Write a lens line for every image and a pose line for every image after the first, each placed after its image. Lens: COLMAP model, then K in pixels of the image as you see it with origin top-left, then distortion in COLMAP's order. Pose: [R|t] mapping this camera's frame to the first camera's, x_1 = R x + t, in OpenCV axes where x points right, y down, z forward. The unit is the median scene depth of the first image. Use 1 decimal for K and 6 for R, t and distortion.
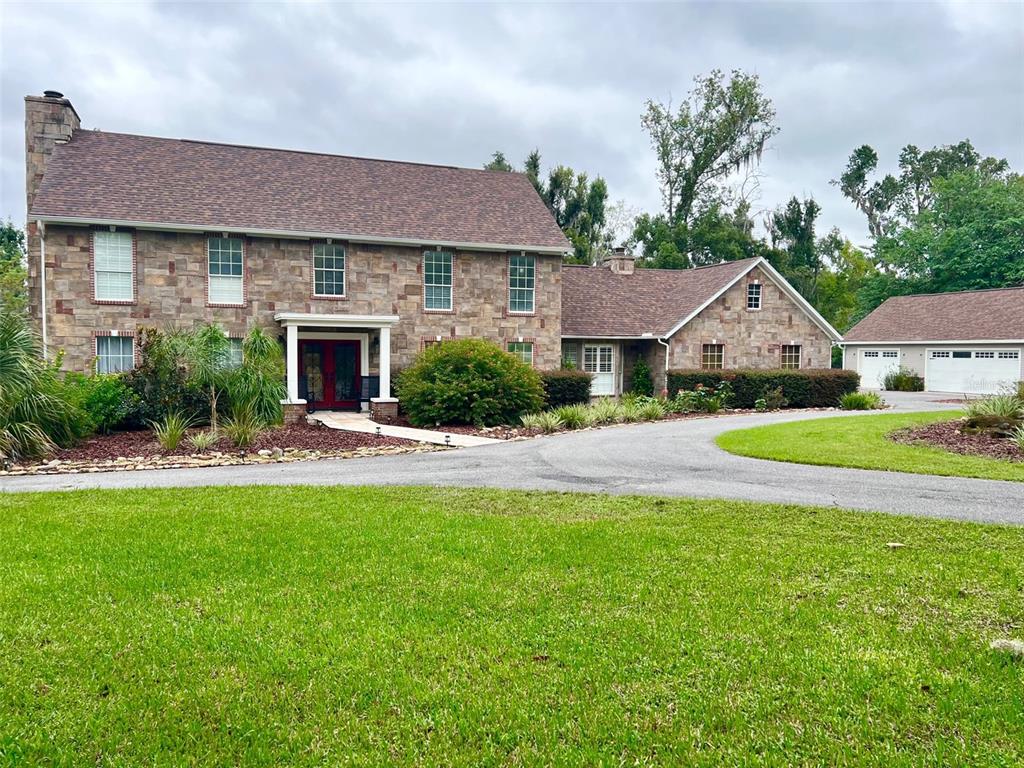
lens RADIAL K [[782.8, 0, 510.4], [0, 782.8, 386.4], [0, 0, 1]] dist [0.108106, -0.003050]
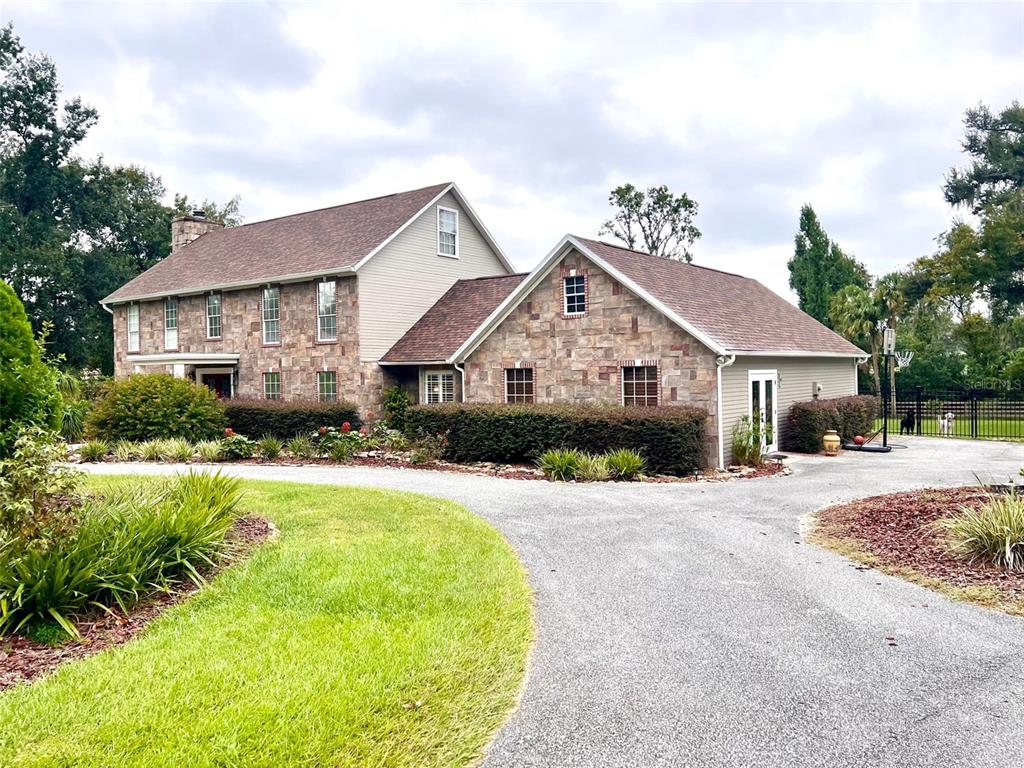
lens RADIAL K [[782.8, 0, 511.4], [0, 782.8, 384.9], [0, 0, 1]] dist [0.108106, -0.003050]
pose [[0.509931, 0.002090, -0.860213, 0.861747], [-0.016496, 0.999837, -0.007349, -0.033256], [0.860057, 0.017937, 0.509882, 0.633082]]
